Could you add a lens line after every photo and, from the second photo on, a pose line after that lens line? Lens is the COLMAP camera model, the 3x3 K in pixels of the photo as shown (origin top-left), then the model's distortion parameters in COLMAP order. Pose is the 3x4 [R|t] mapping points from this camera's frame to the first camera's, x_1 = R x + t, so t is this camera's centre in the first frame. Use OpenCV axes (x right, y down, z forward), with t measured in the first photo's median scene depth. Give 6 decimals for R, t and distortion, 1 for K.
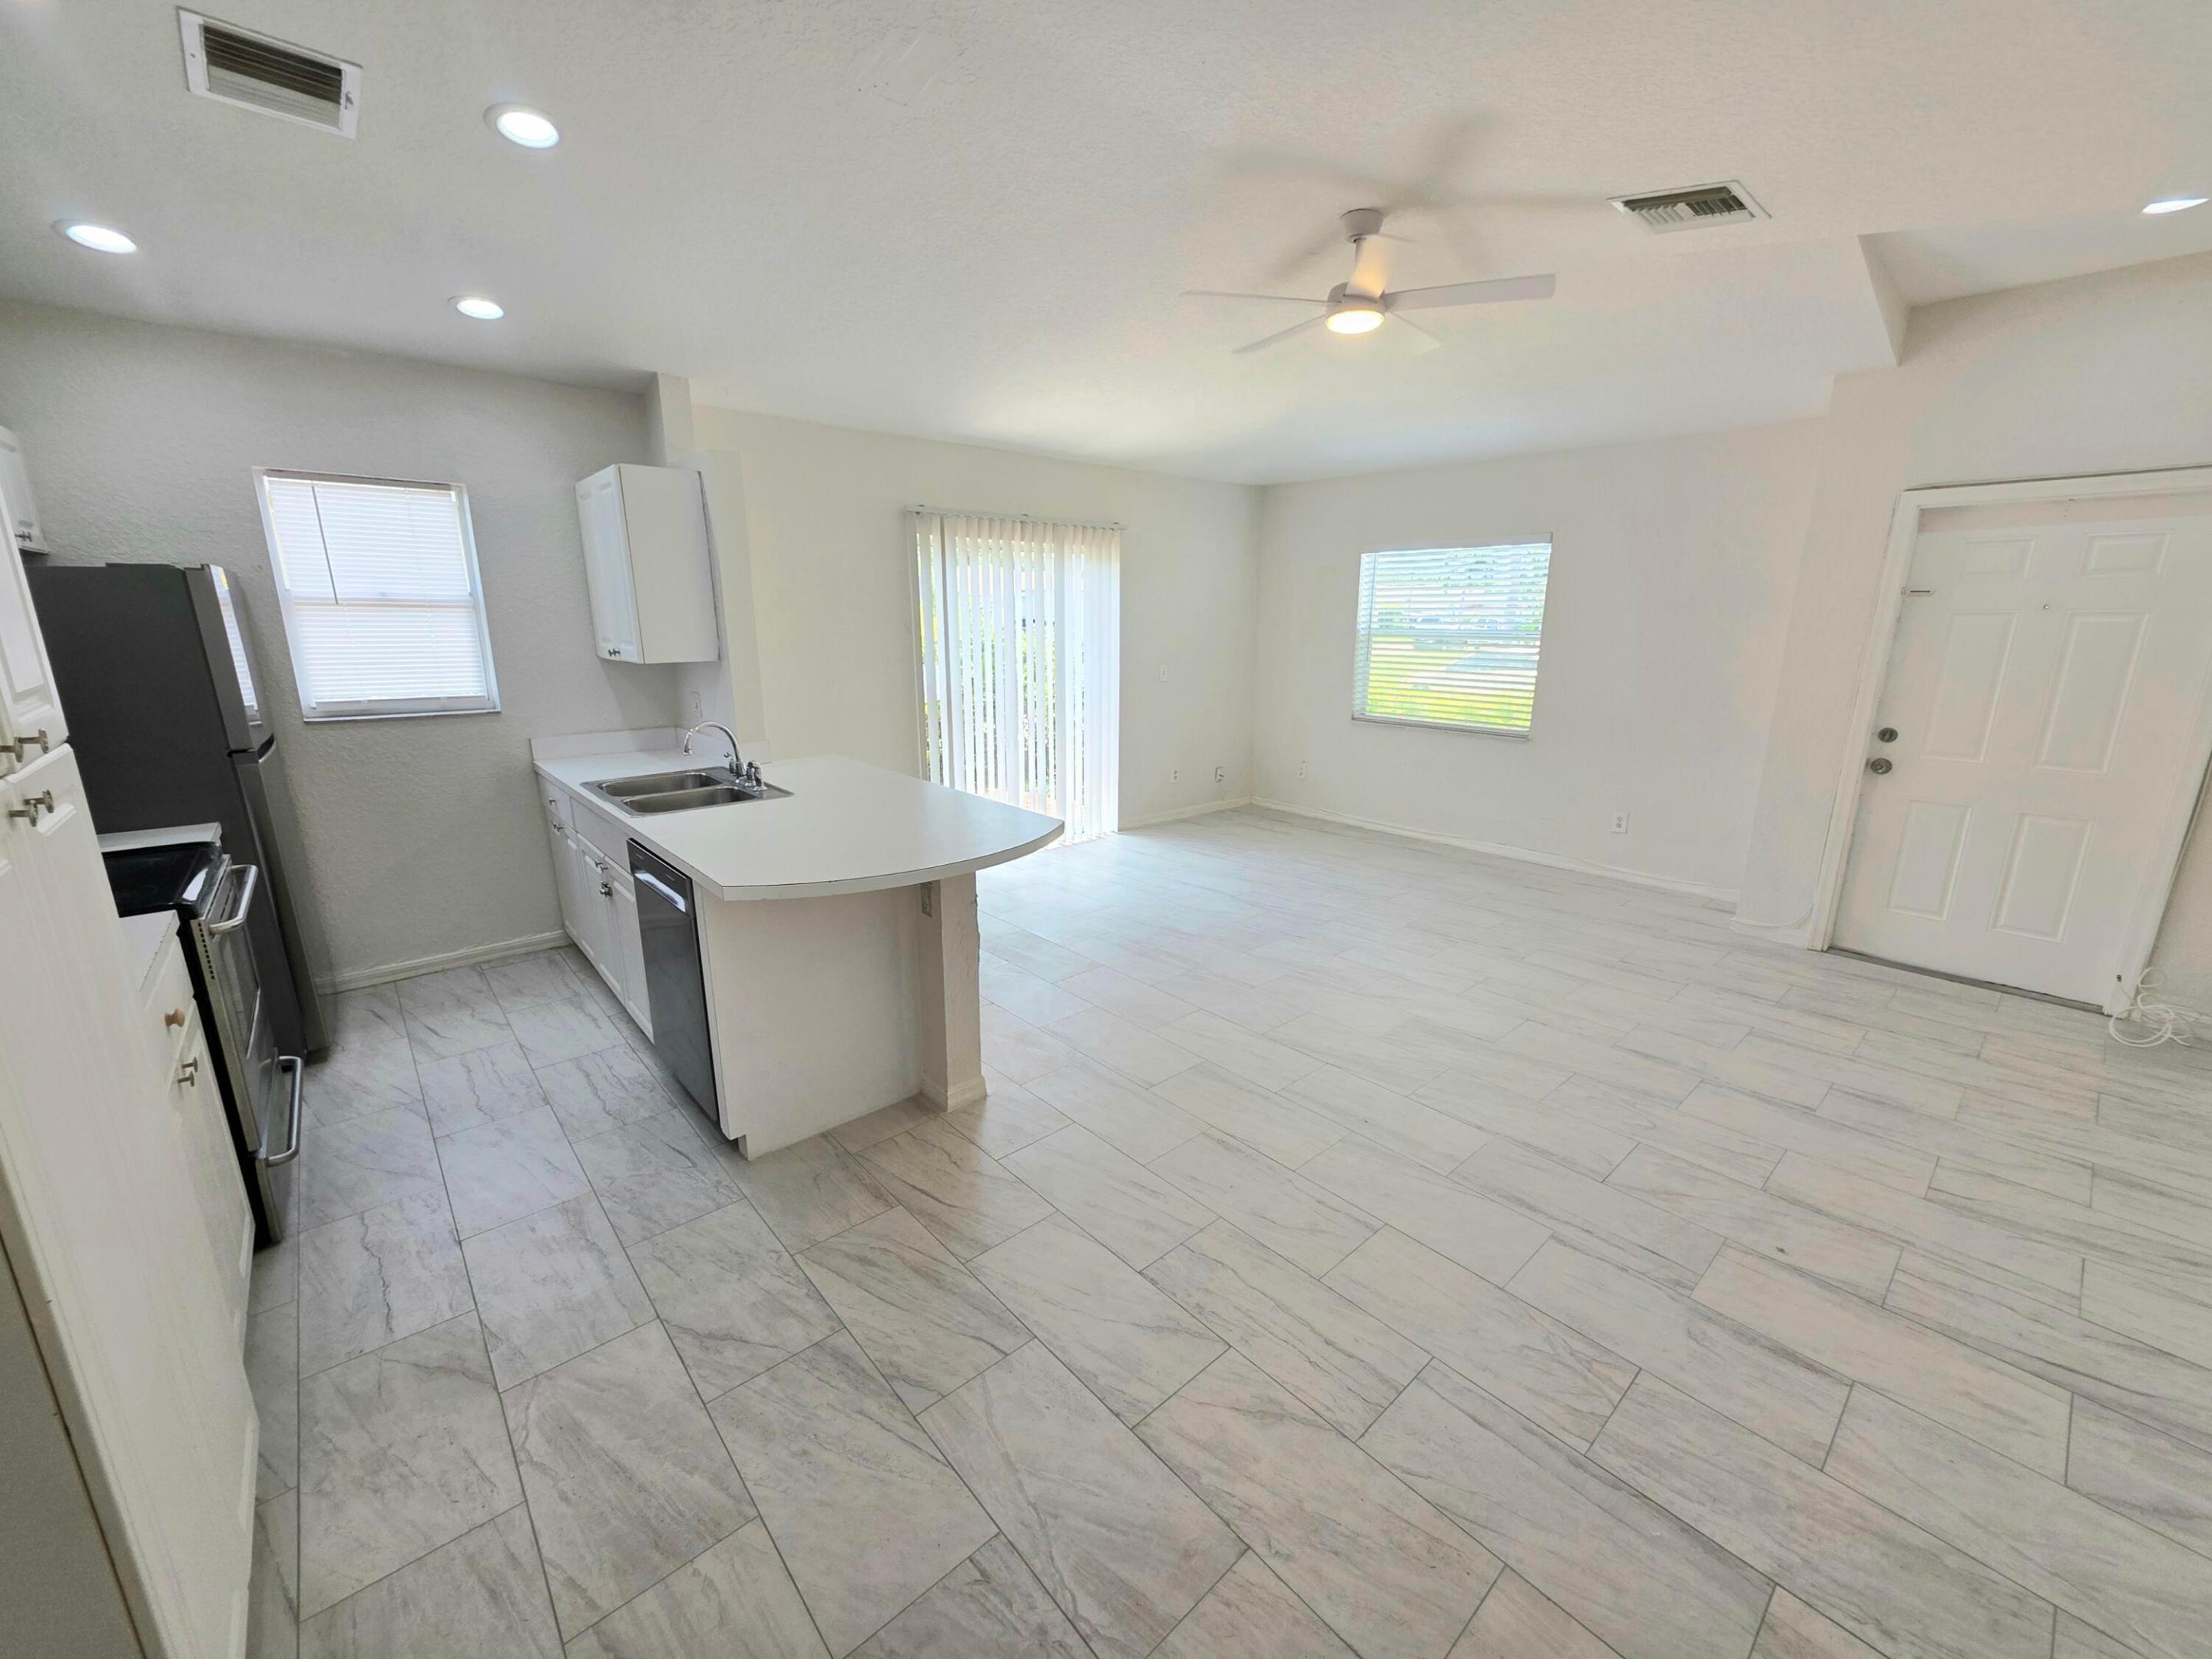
lens RADIAL K [[879.4, 0, 1108.8], [0, 879.4, 831.1], [0, 0, 1]] dist [0.001275, 0.000563]
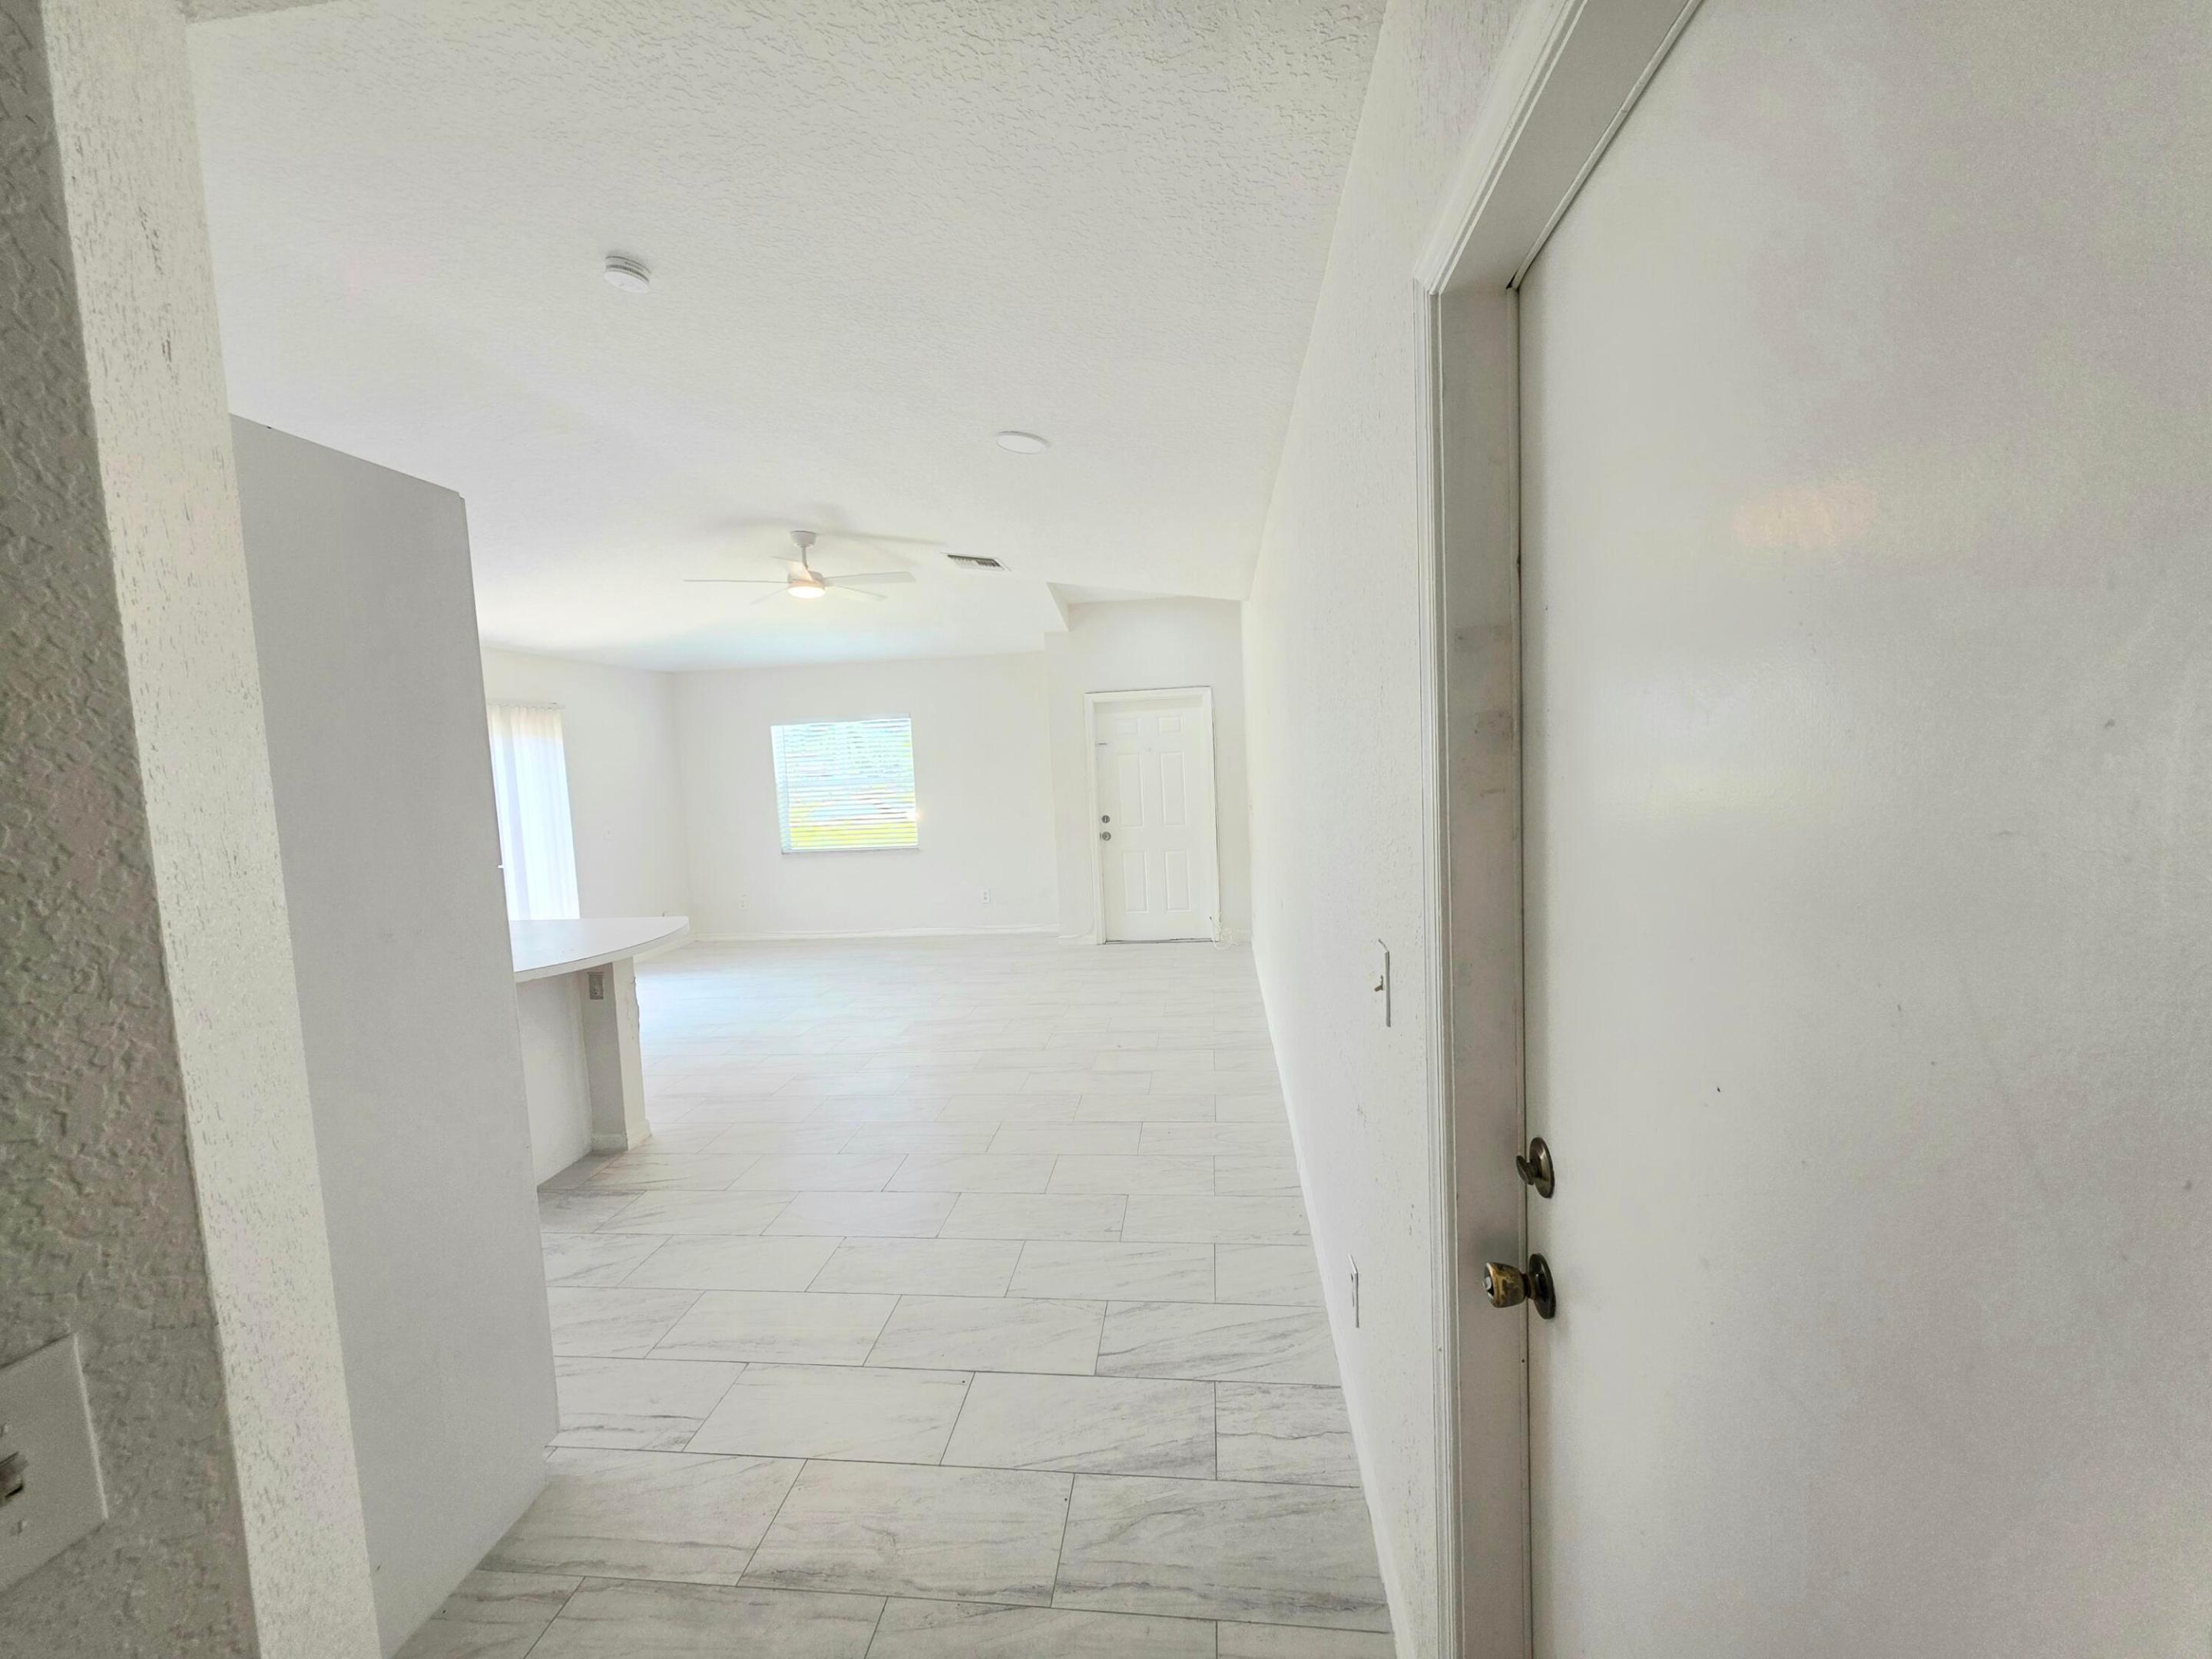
lens RADIAL K [[880.7, 0, 1104.4], [0, 880.7, 828.1], [0, 0, 1]] dist [0.003023, 0.000226]
pose [[0.744142, -0.090287, 0.661892, -0.467836], [0.208384, 0.972757, -0.101587, 0.131976], [-0.634688, 0.213523, 0.742684, -0.501011]]
